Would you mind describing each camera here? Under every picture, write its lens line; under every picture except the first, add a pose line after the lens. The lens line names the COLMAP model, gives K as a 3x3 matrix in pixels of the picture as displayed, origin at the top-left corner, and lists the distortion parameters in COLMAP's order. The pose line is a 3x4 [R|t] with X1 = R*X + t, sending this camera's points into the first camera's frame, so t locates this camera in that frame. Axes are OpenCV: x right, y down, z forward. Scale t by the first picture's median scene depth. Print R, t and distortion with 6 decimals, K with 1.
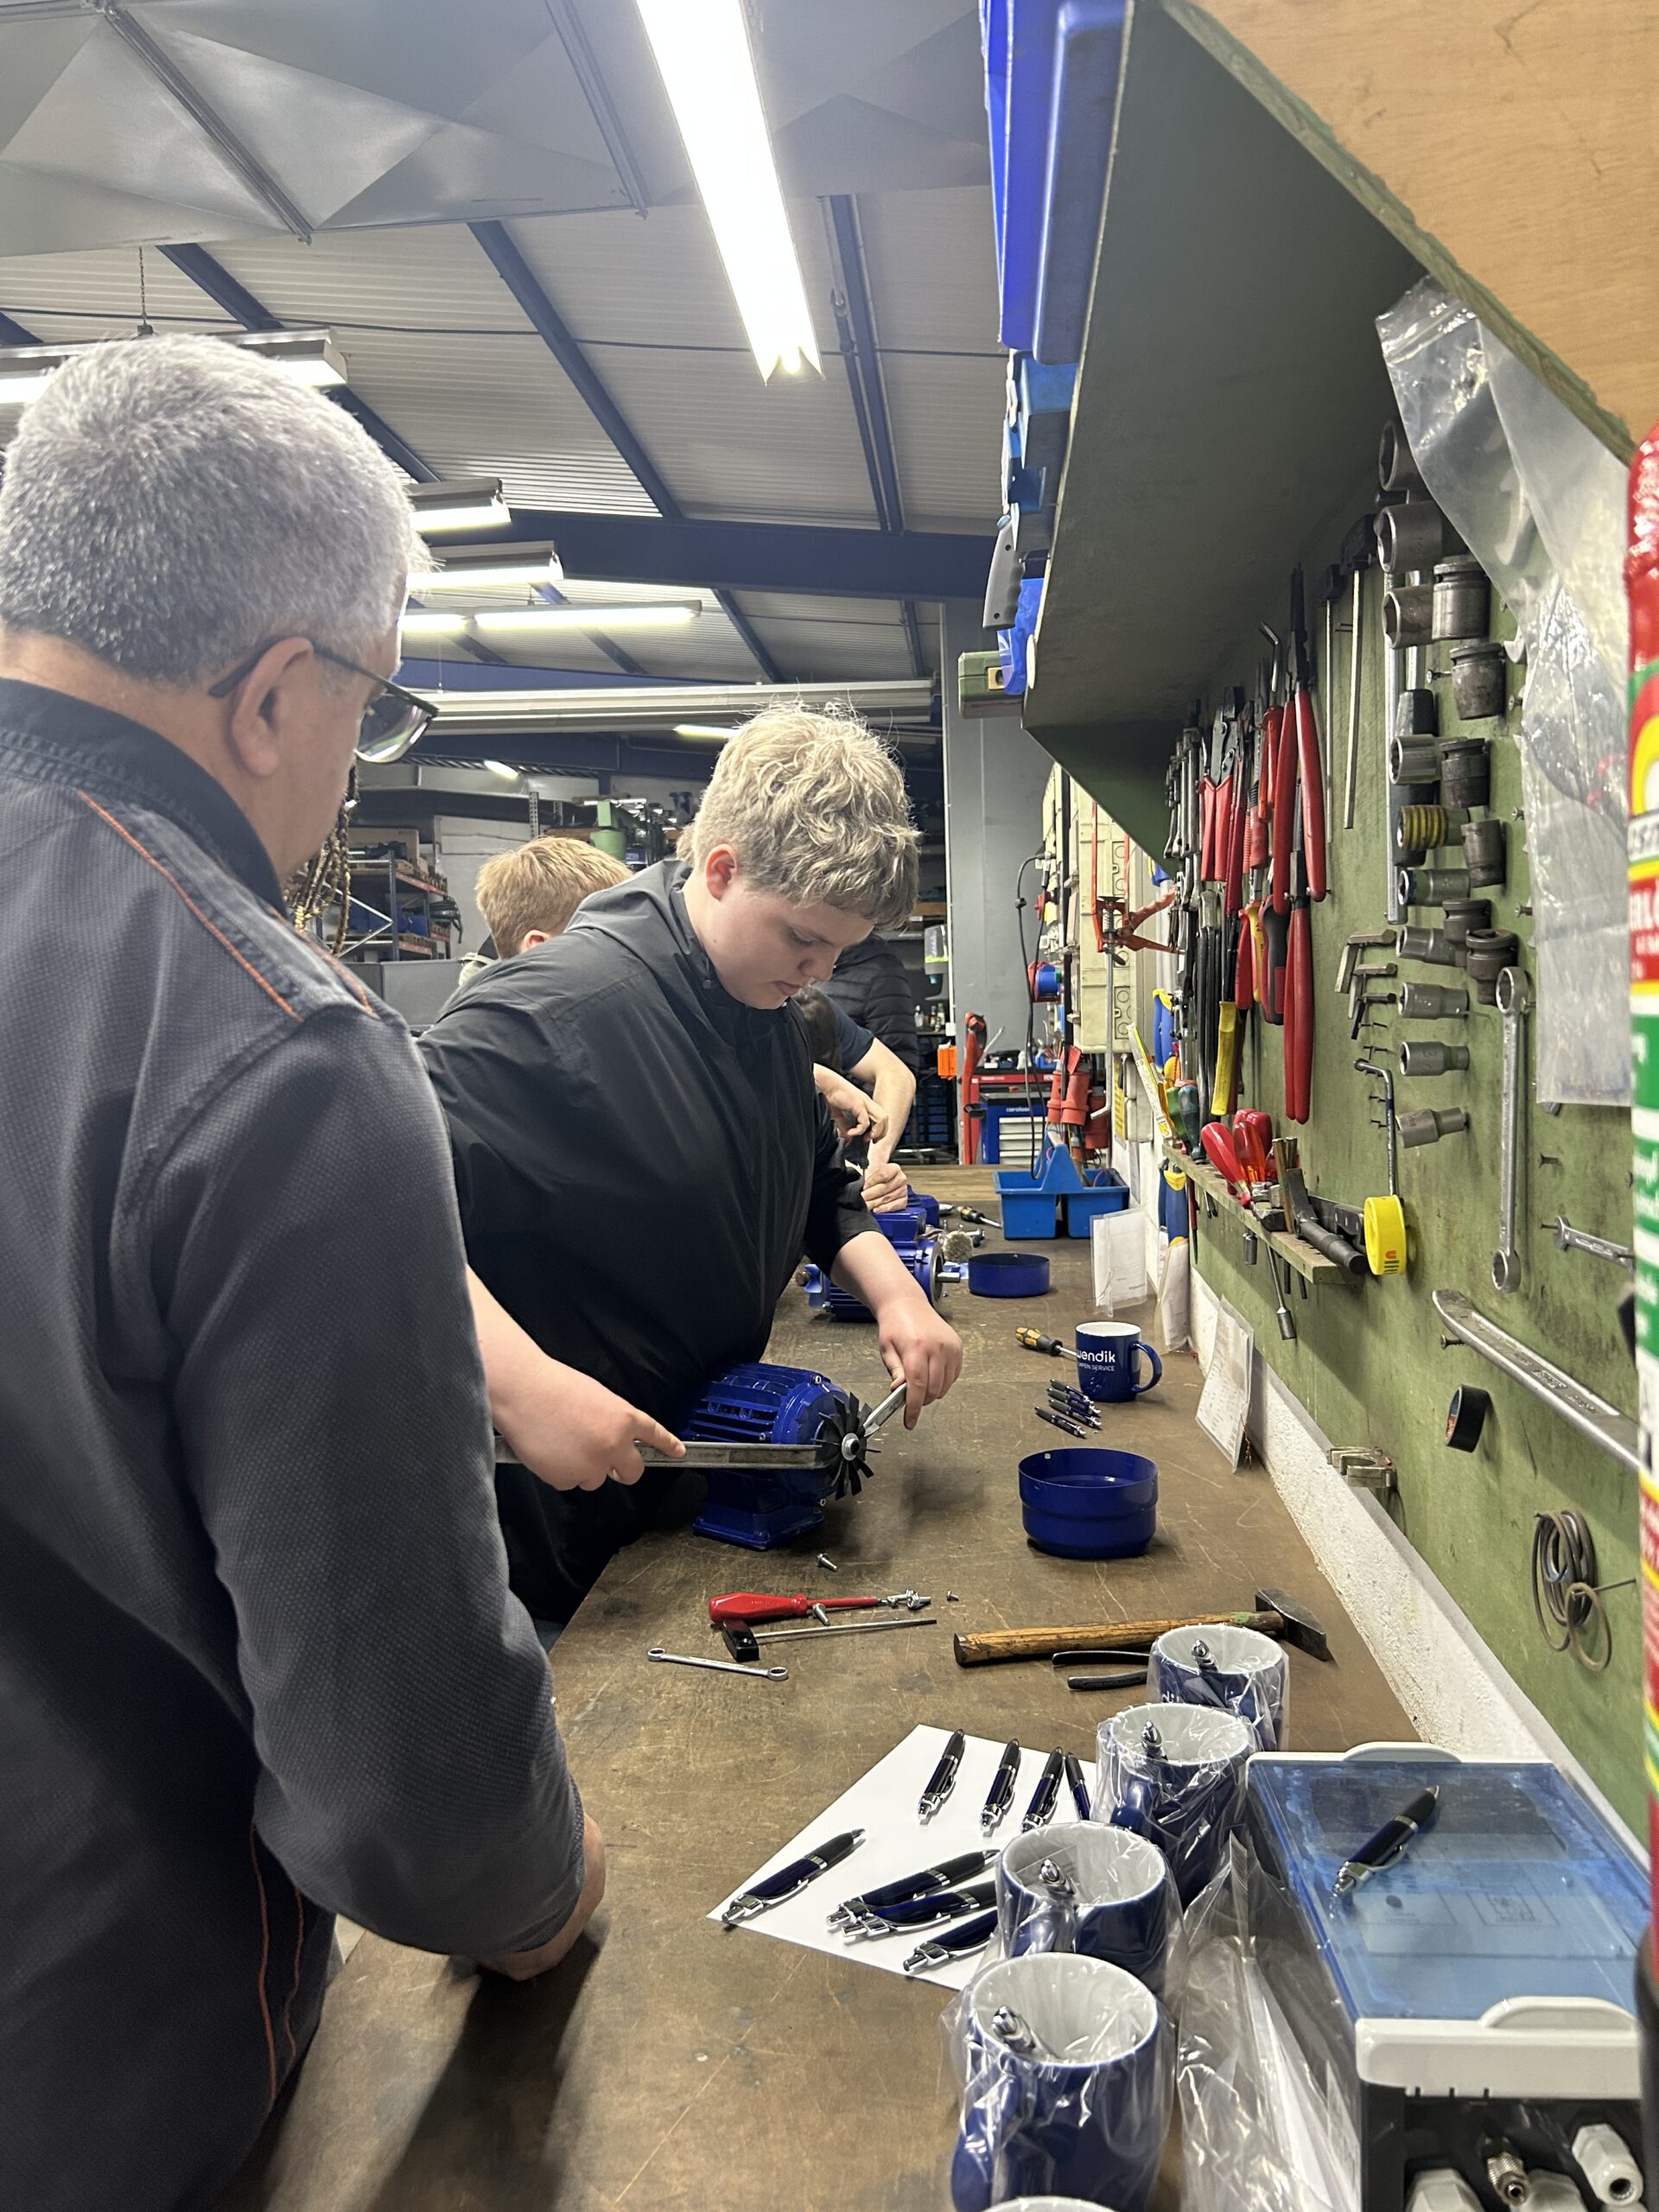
lens RADIAL K [[1661.2, 0, 806.9], [0, 1661.2, 1100.7], [0, 0, 1]] dist [0.039251, -0.049185]
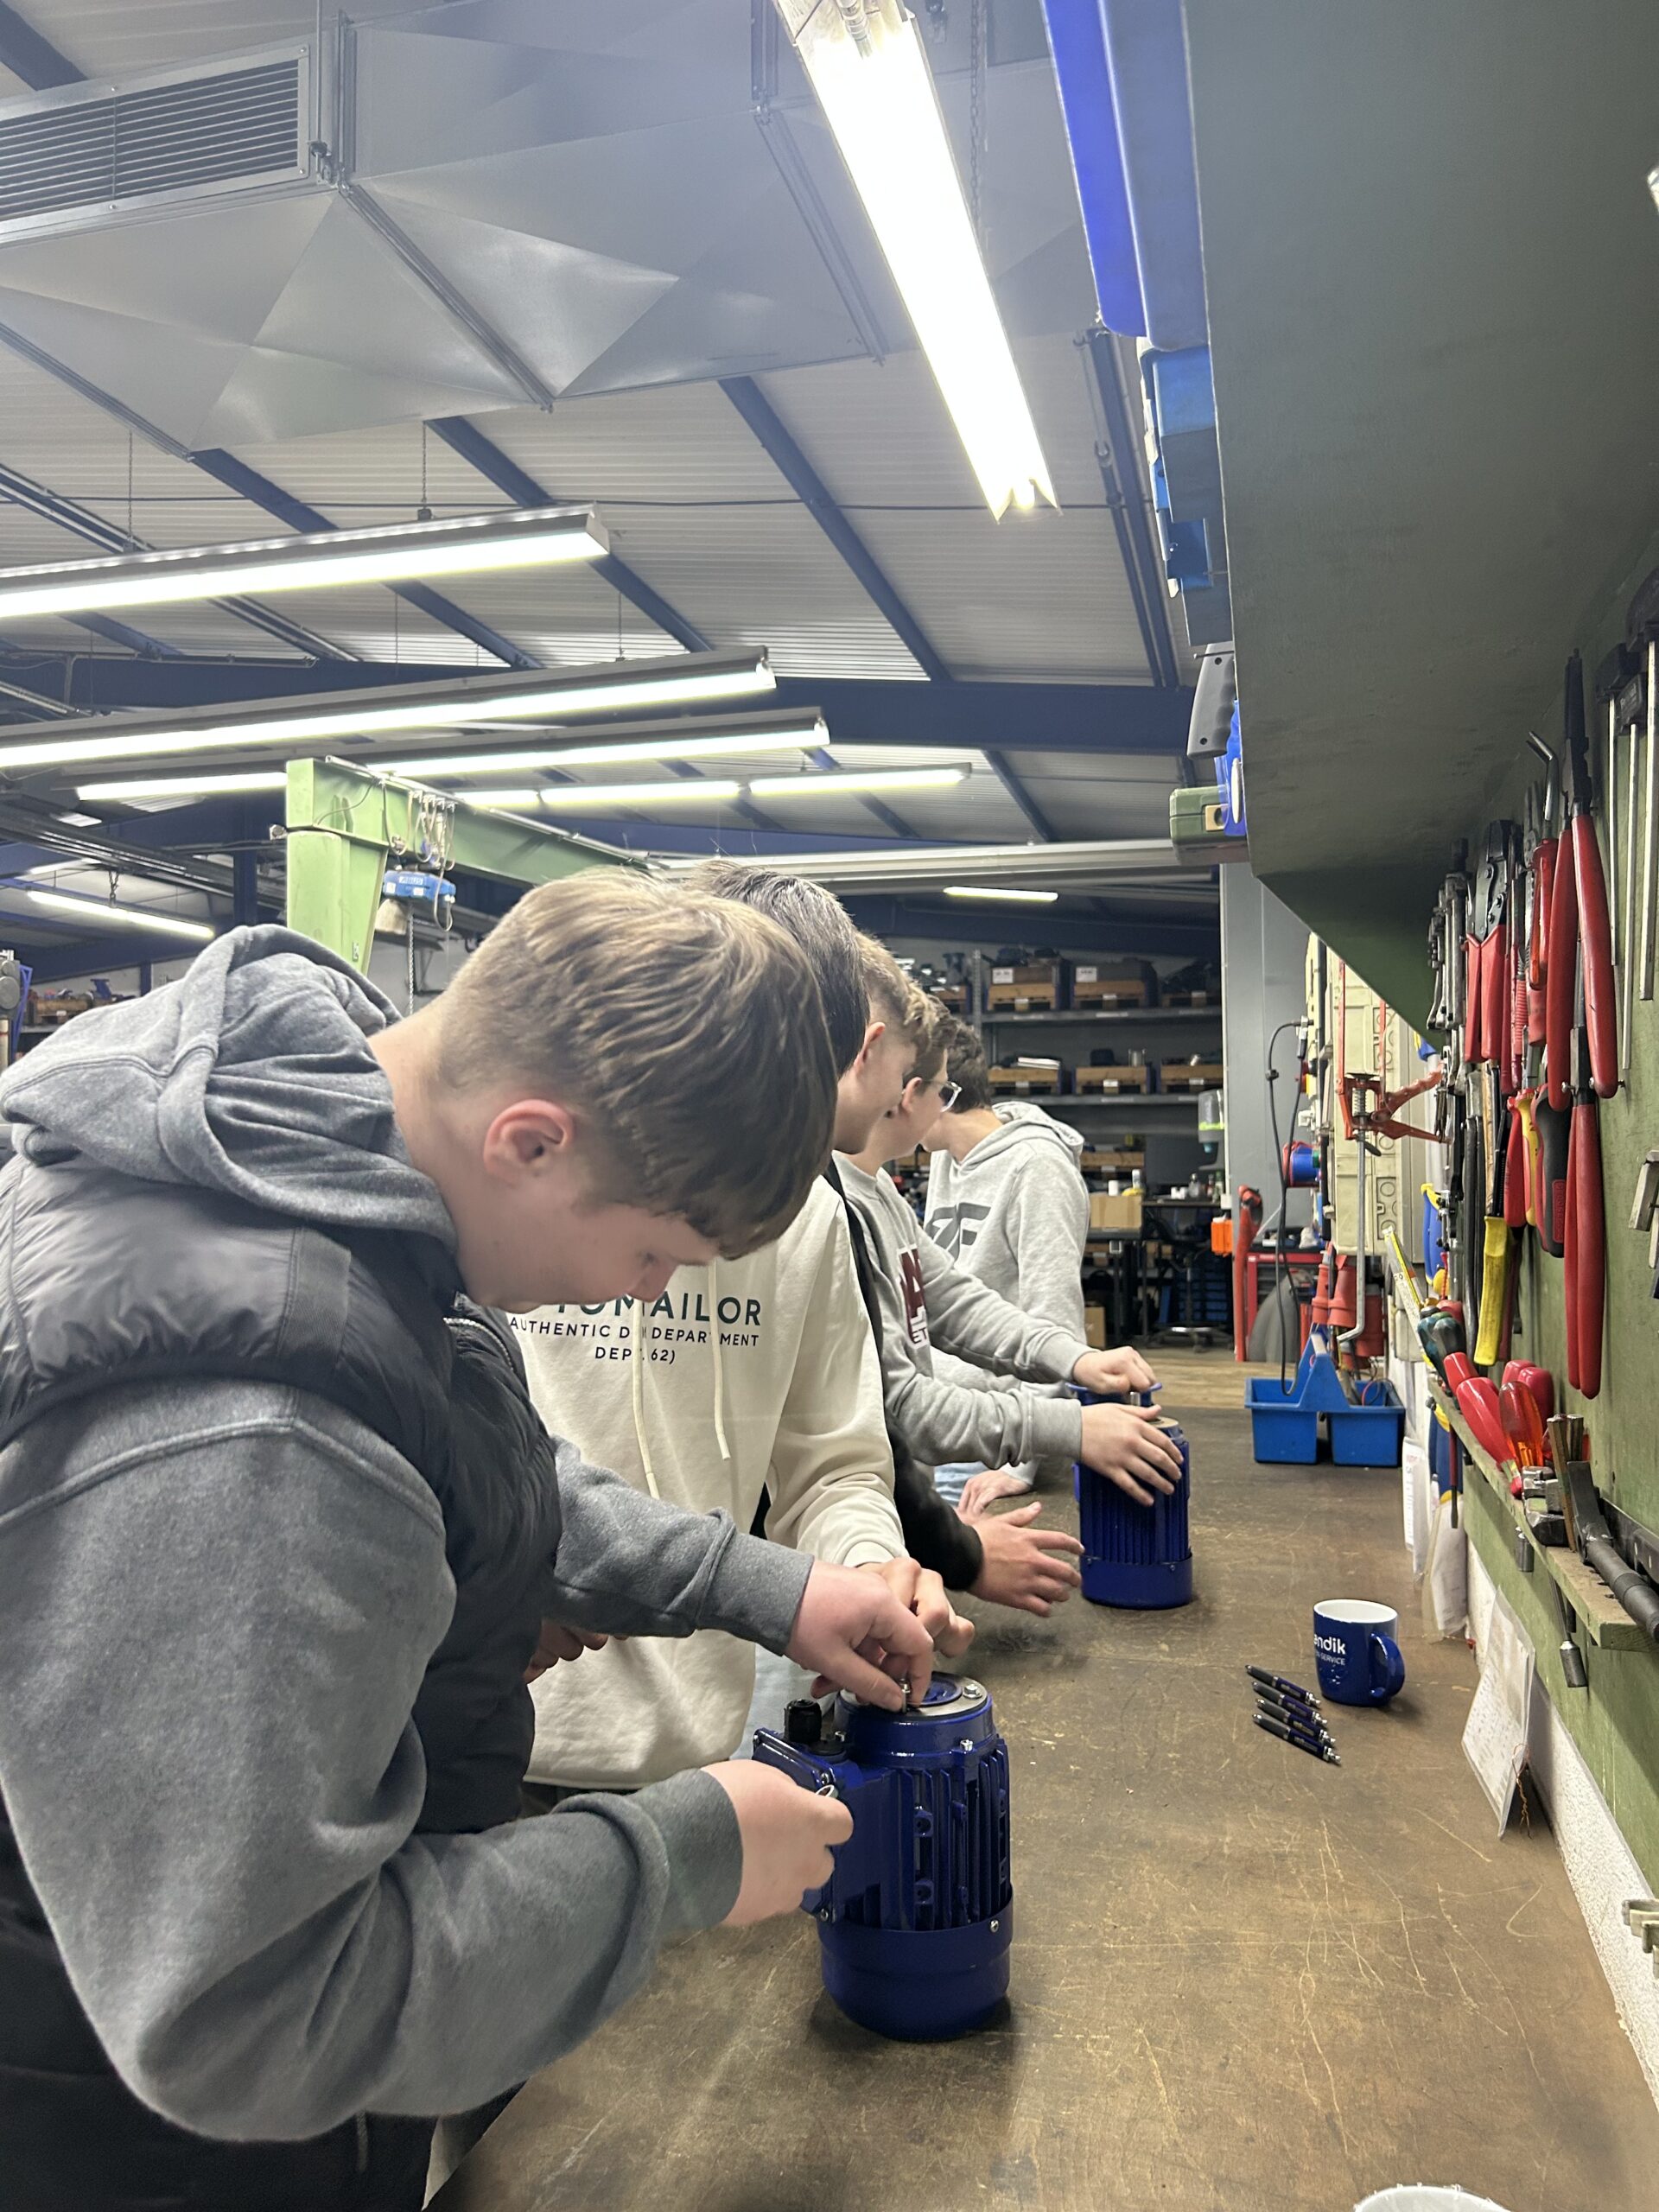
lens RADIAL K [[1661.2, 0, 809.7], [0, 1661.2, 1113.2], [0, 0, 1]] dist [0.039251, -0.049185]
pose [[0.985340, 0.016312, -0.169819, 0.040711], [-0.031080, 0.995924, -0.084670, -0.018513], [0.167746, 0.088707, 0.981831, 0.104711]]
